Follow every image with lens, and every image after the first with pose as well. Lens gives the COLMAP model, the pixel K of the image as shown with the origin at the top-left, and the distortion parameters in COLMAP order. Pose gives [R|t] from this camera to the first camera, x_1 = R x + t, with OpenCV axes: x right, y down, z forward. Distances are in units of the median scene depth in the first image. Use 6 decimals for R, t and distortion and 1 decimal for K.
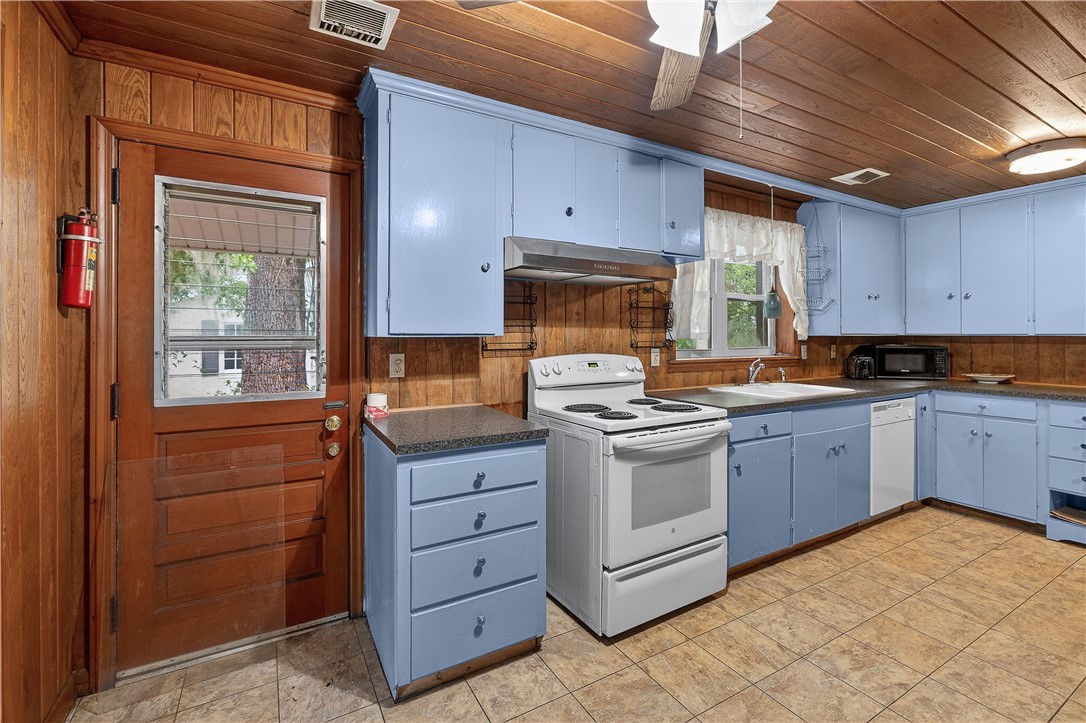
lens RADIAL K [[478.0, 0, 541.9], [0, 478.0, 341.8], [0, 0, 1]] dist [-0.000433, -0.000652]
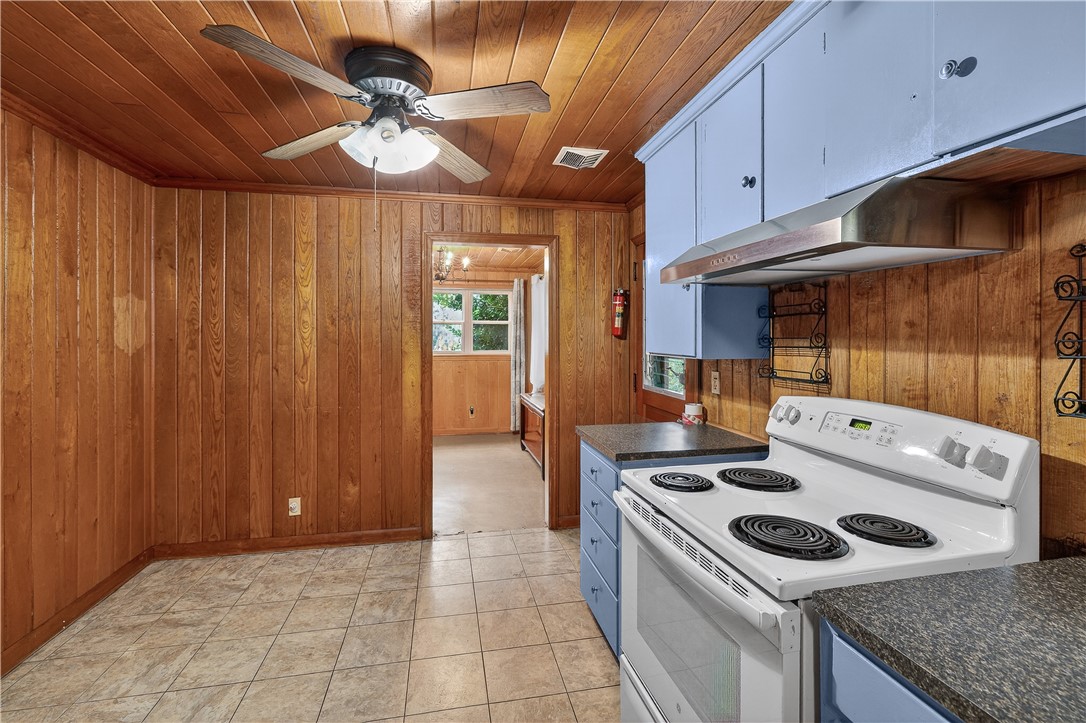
lens RADIAL K [[478.0, 0, 541.9], [0, 478.0, 341.8], [0, 0, 1]] dist [-0.000433, -0.000652]
pose [[-0.313215, 0.015670, -0.949553, 0.644757], [-0.004299, 0.999830, 0.017918, -0.045585], [0.949672, 0.009694, -0.313095, 0.754861]]
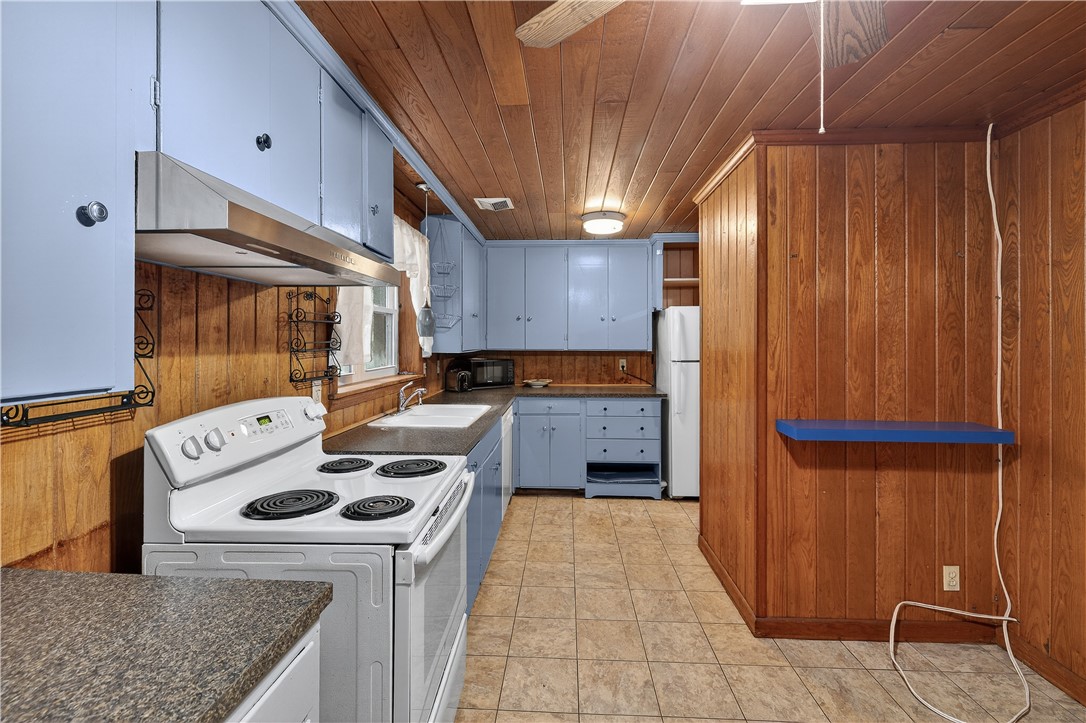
lens RADIAL K [[478.0, 0, 541.9], [0, 478.0, 341.8], [0, 0, 1]] dist [-0.000433, -0.000652]
pose [[0.544396, -0.001800, 0.838826, -0.177394], [0.011774, 0.999916, -0.005495, -0.035655], [-0.838746, 0.012868, 0.544371, 0.364793]]
